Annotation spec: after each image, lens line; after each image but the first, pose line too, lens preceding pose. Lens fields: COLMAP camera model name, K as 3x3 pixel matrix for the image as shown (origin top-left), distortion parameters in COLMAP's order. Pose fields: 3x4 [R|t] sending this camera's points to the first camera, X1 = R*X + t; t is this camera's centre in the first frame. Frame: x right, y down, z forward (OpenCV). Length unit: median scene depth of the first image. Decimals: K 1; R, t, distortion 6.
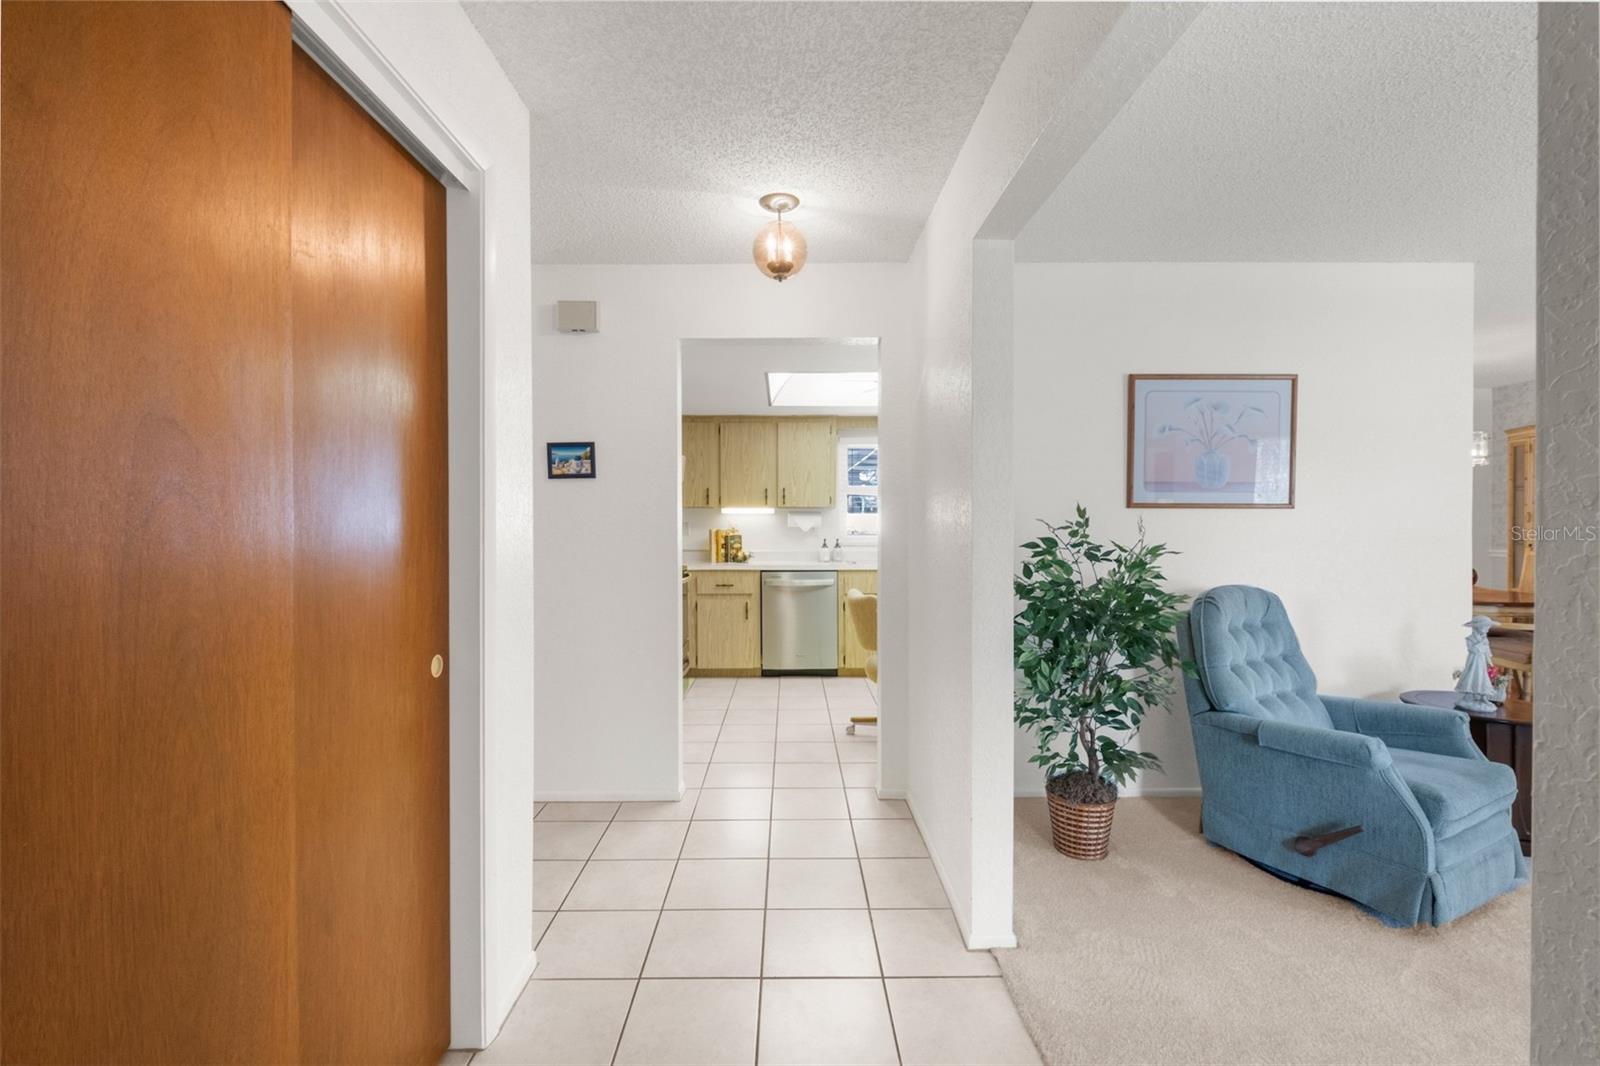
lens RADIAL K [[696.1, 0, 790.5], [0, 696.1, 525.9], [0, 0, 1]] dist [-0.001265, -0.000683]
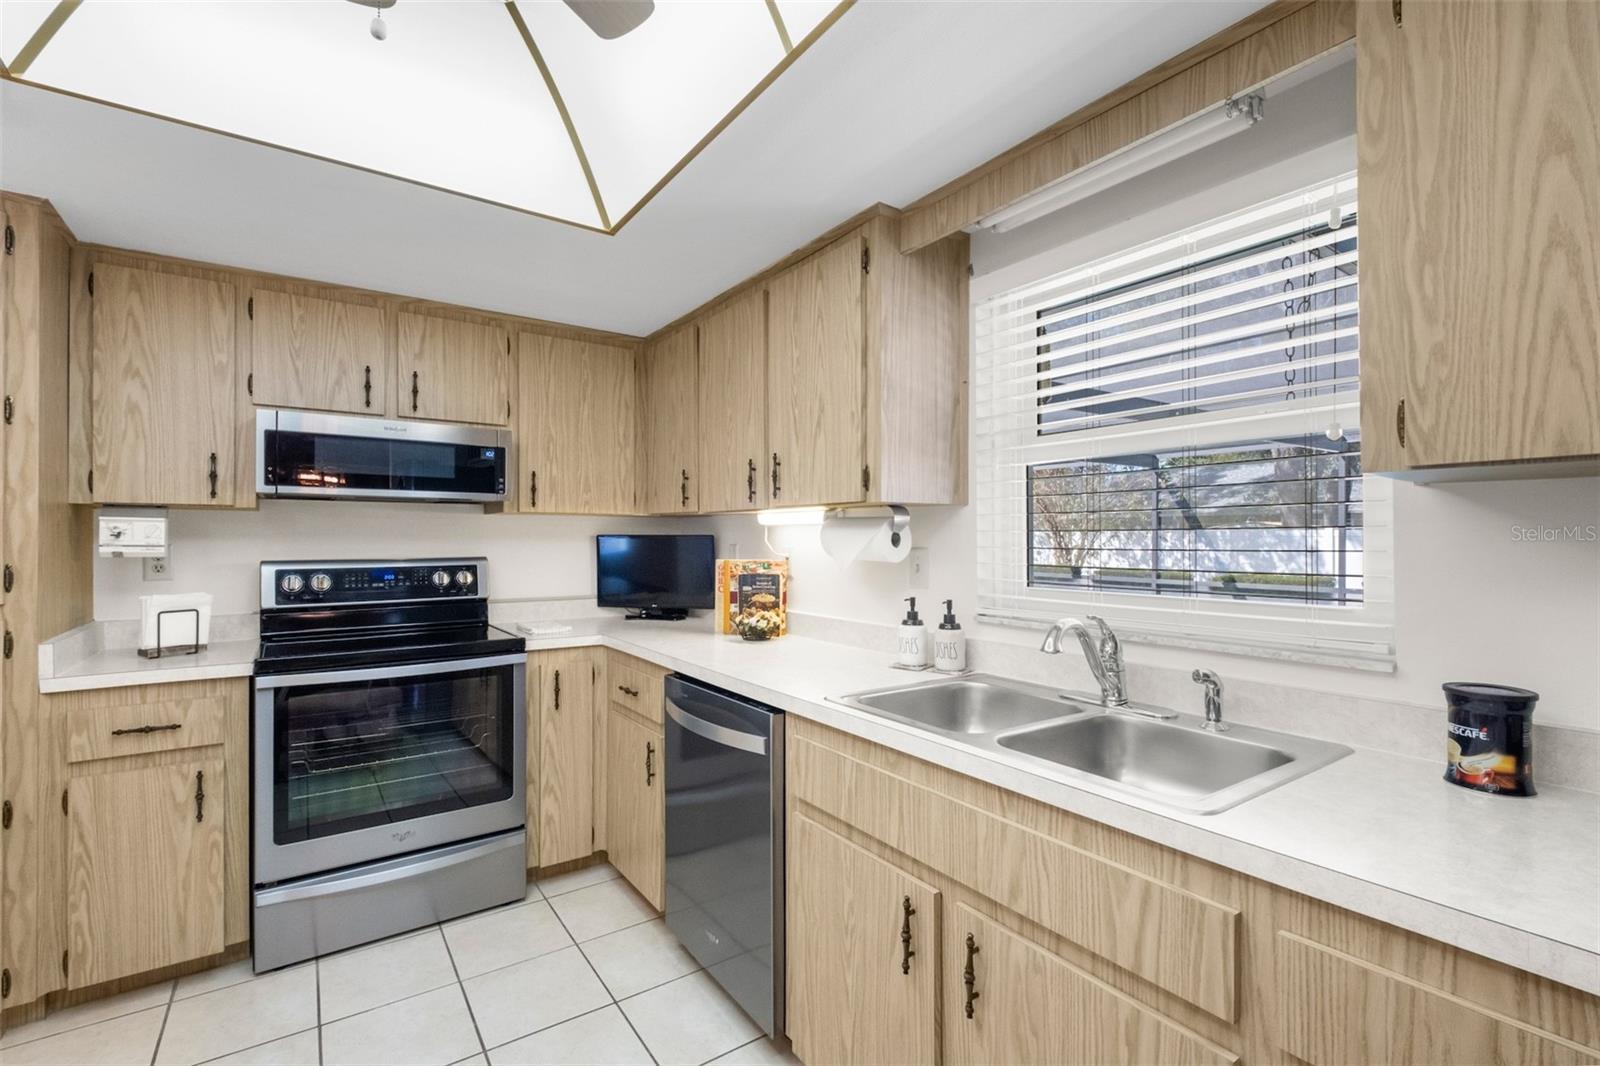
lens RADIAL K [[708.9, 0, 793.0], [0, 708.9, 535.6], [0, 0, 1]] dist [-0.003644, -0.001518]
pose [[0.565871, 0.000378, -0.824493, 0.298532], [-0.011406, 0.999908, -0.007370, -0.007970], [0.824415, 0.013574, 0.565823, 0.773303]]
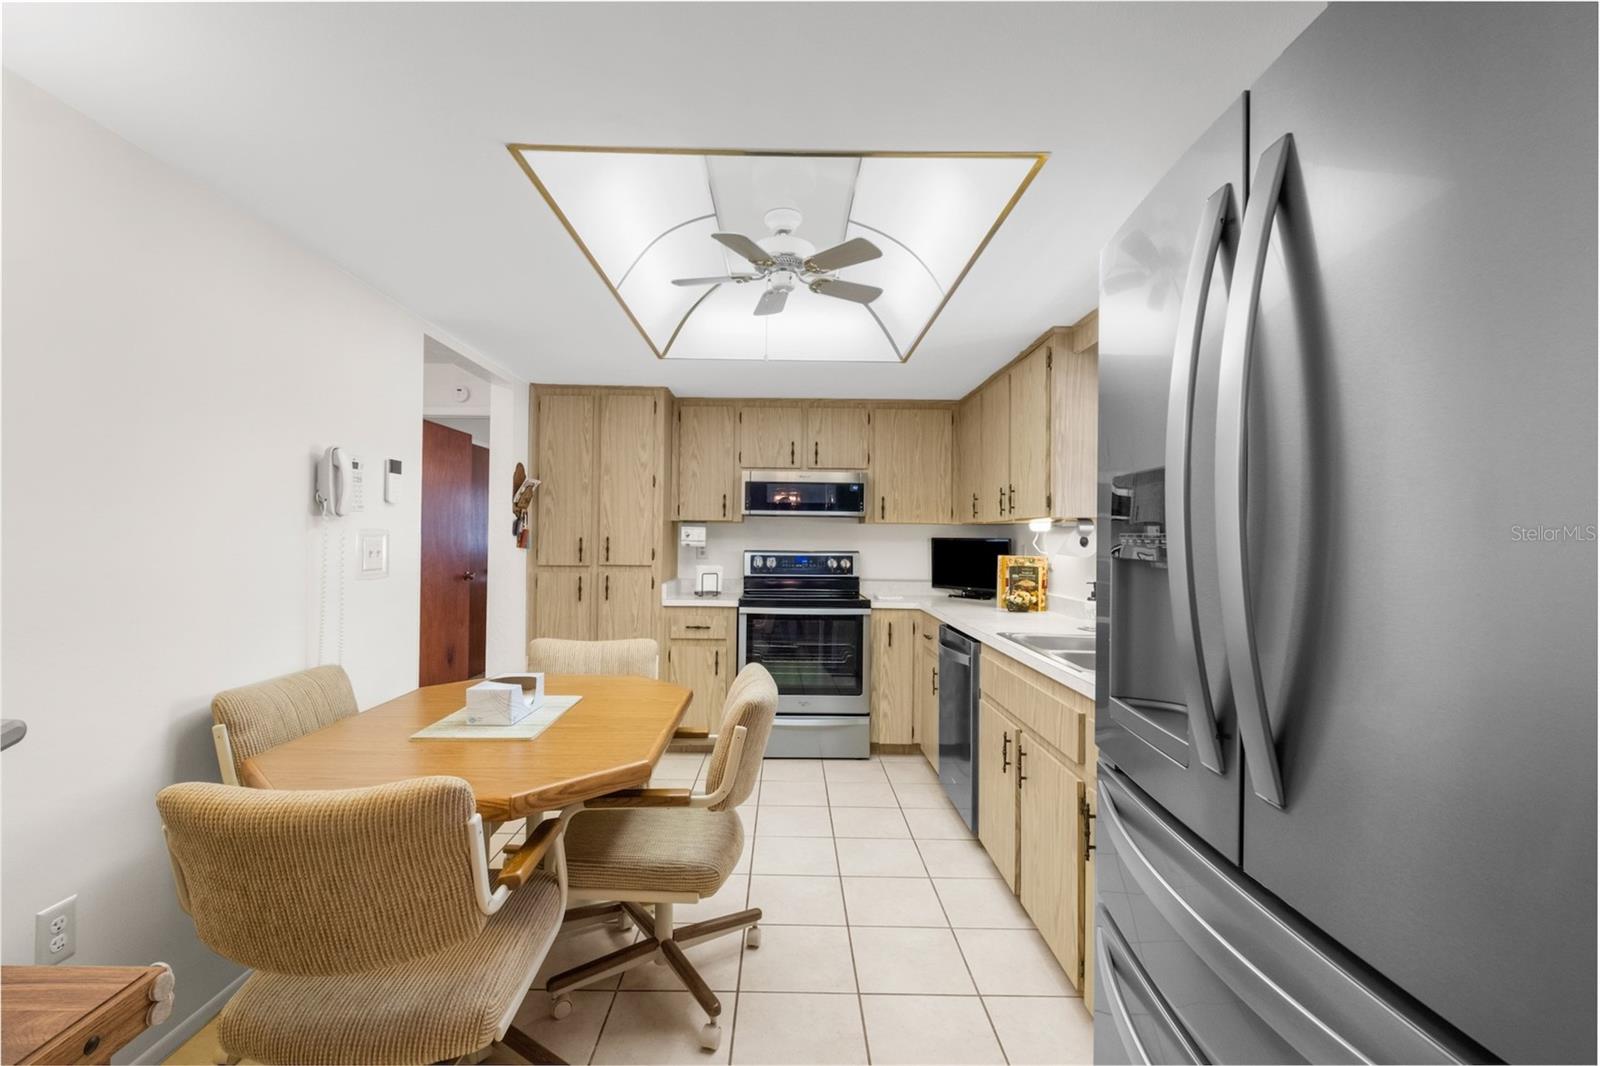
lens RADIAL K [[690.6, 0, 779.8], [0, 690.6, 529.4], [0, 0, 1]] dist [-0.002430, -0.000238]
pose [[-0.014854, -0.011728, -0.999821, 0.533165], [-0.023364, 0.999662, -0.011379, -0.007370], [0.999617, 0.023190, -0.015123, 0.800511]]
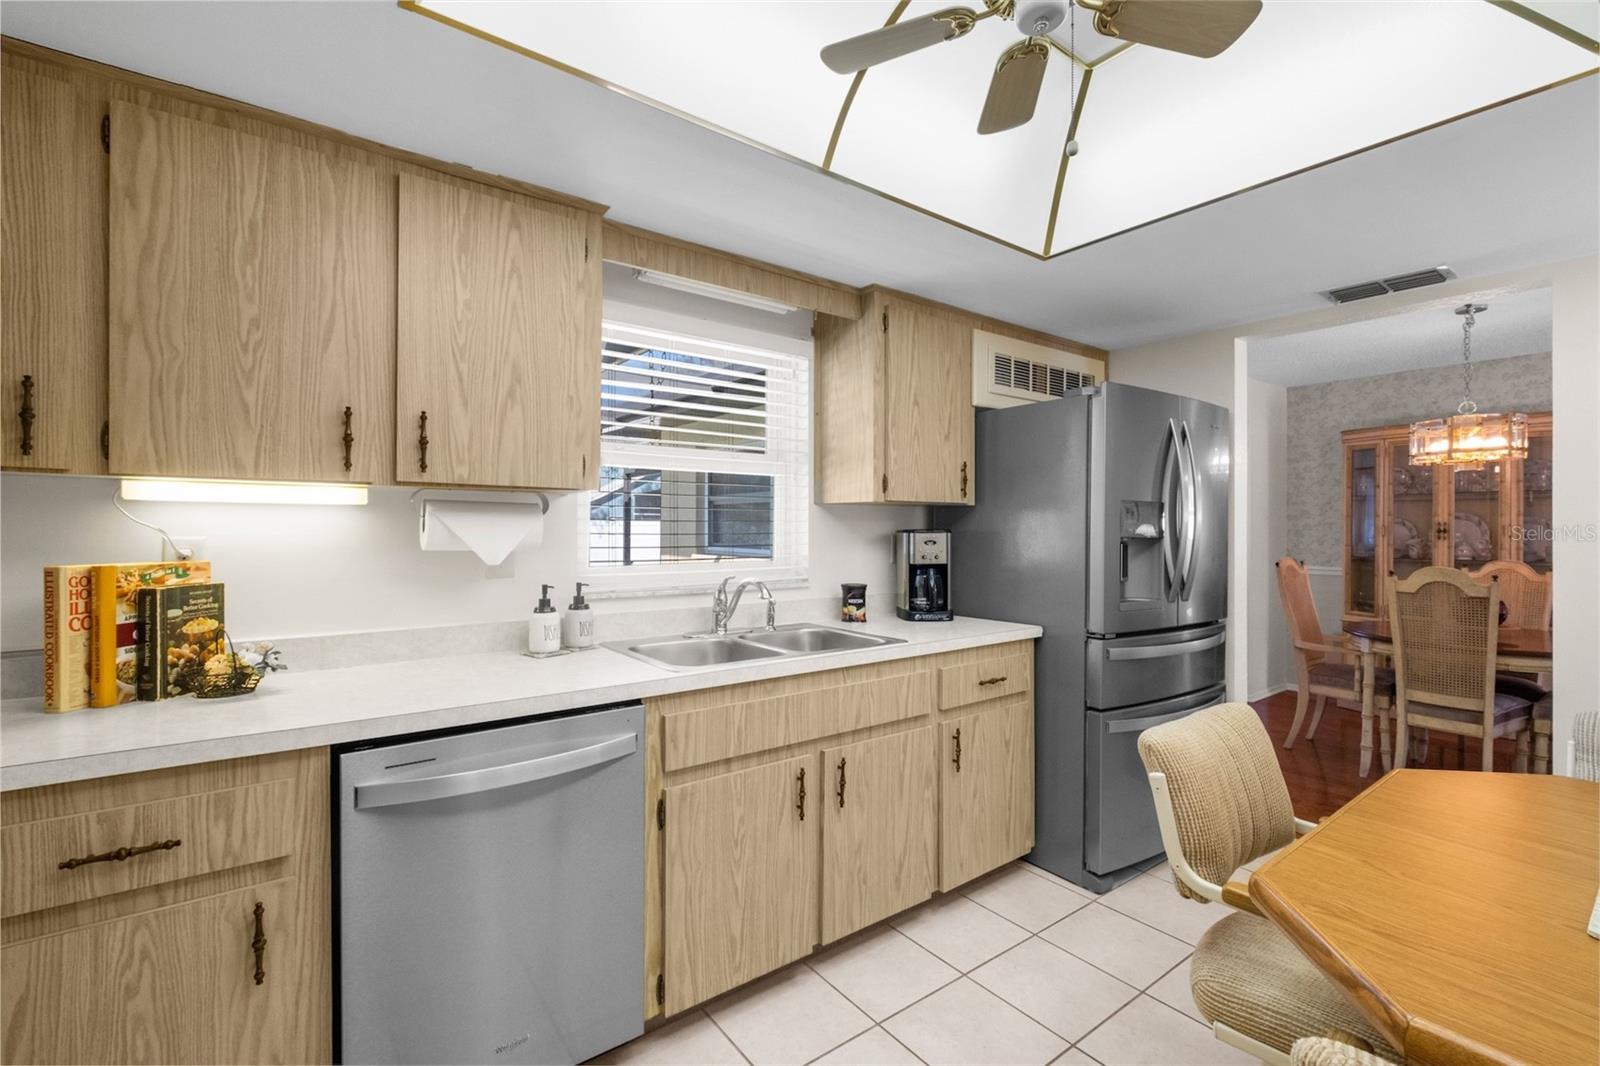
lens RADIAL K [[690.6, 0, 779.8], [0, 690.6, 529.4], [0, 0, 1]] dist [-0.002430, -0.000238]
pose [[0.811367, 0.005557, 0.584511, -0.052972], [-0.001053, 0.999967, -0.008046, -0.005709], [-0.584536, 0.005913, 0.811346, 0.676375]]
